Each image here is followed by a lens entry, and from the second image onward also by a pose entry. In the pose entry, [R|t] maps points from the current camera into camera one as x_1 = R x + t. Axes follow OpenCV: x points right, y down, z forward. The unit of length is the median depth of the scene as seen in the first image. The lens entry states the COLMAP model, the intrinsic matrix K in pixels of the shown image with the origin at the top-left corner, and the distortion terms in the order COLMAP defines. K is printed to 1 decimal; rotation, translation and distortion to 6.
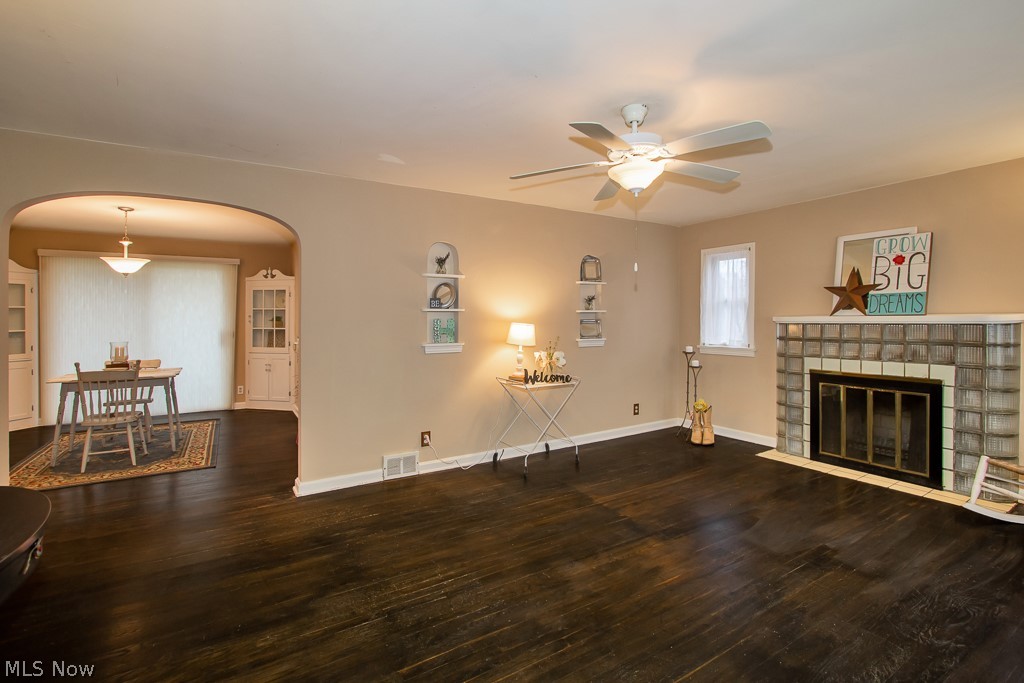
lens RADIAL K [[476.5, 0, 525.2], [0, 476.5, 323.7], [0, 0, 1]] dist [-0.018652, 0.000285]
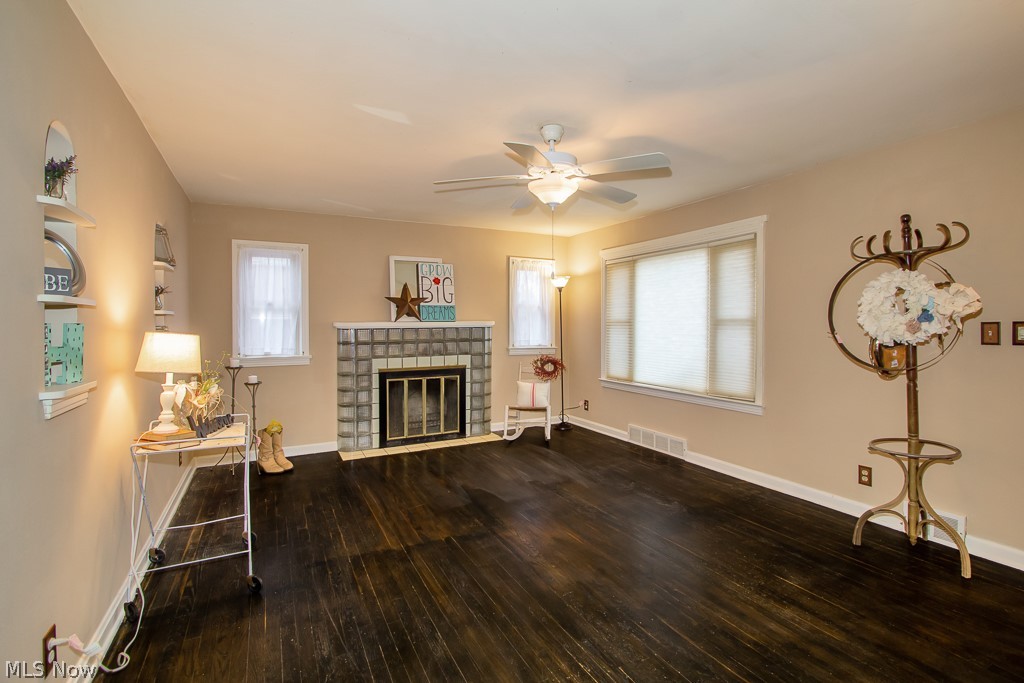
lens RADIAL K [[481.0, 0, 512.0], [0, 481.0, 341.5], [0, 0, 1]] dist [-0.018807, 0.000209]
pose [[0.077136, -0.034547, 0.996422, -0.586927], [0.014823, 0.999329, 0.033500, -0.003626], [-0.996910, 0.012186, 0.077596, 0.674319]]
